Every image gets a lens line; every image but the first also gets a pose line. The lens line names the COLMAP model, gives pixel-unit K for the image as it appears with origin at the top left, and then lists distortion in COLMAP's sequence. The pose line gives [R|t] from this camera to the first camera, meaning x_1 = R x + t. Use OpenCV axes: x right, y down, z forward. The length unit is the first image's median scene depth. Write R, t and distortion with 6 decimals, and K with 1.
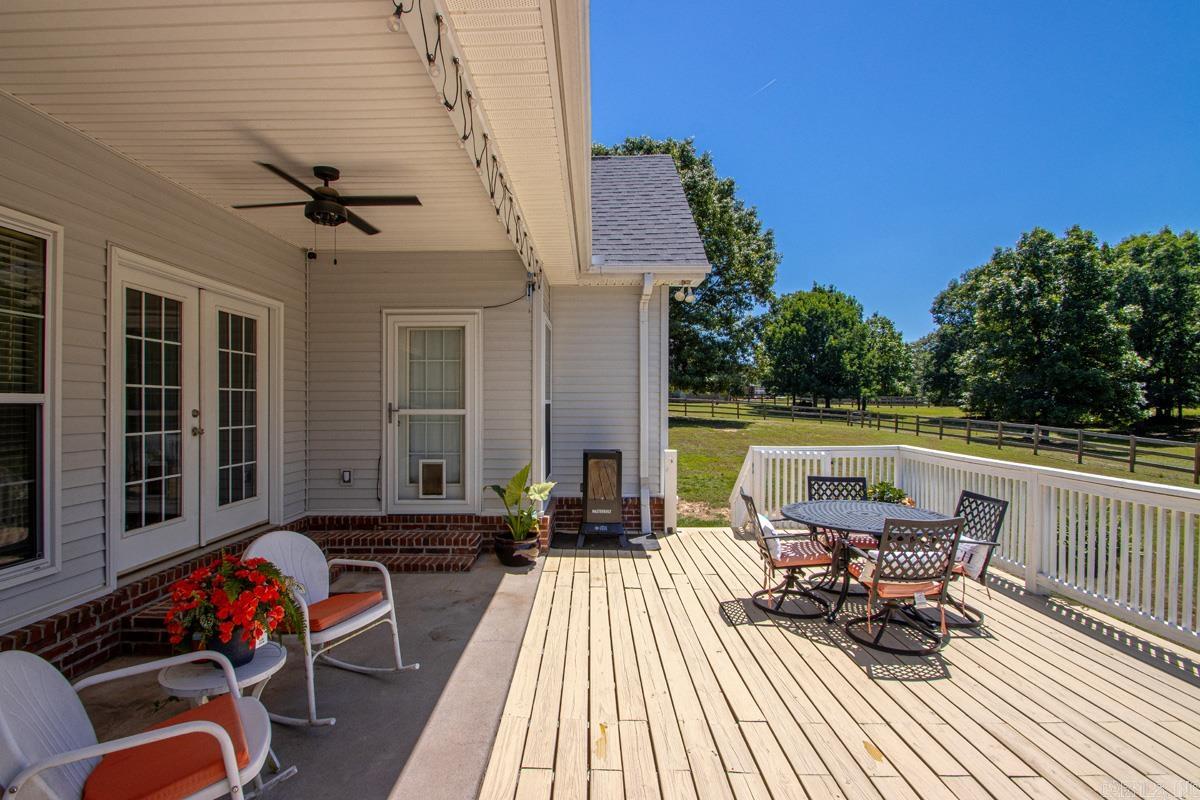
lens RADIAL K [[572.5, 0, 580.1], [0, 572.5, 401.9], [0, 0, 1]] dist [0.003203, -0.008977]
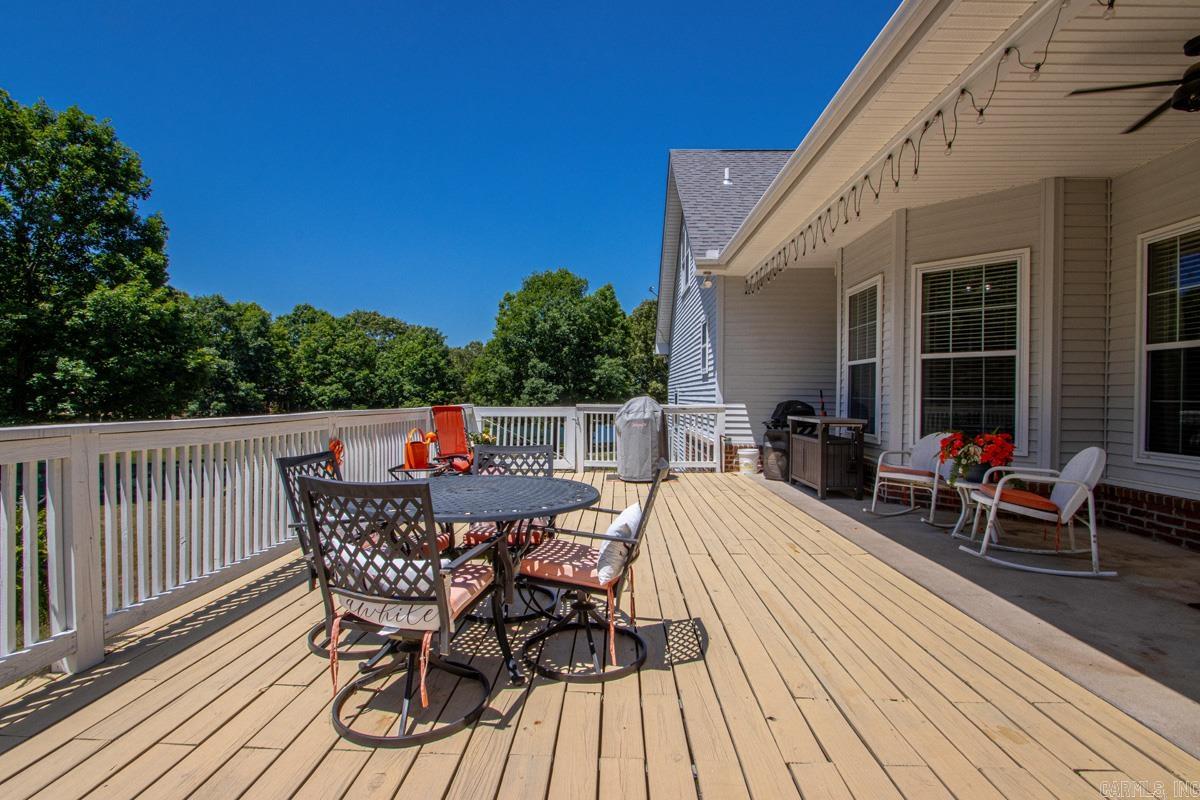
lens RADIAL K [[572.5, 0, 580.1], [0, 572.5, 401.9], [0, 0, 1]] dist [0.003203, -0.008977]
pose [[-0.999117, -0.006207, 0.041561, 0.047356], [-0.005842, 0.999943, 0.008915, 0.012451], [-0.041614, 0.008664, -0.999096, 0.215549]]
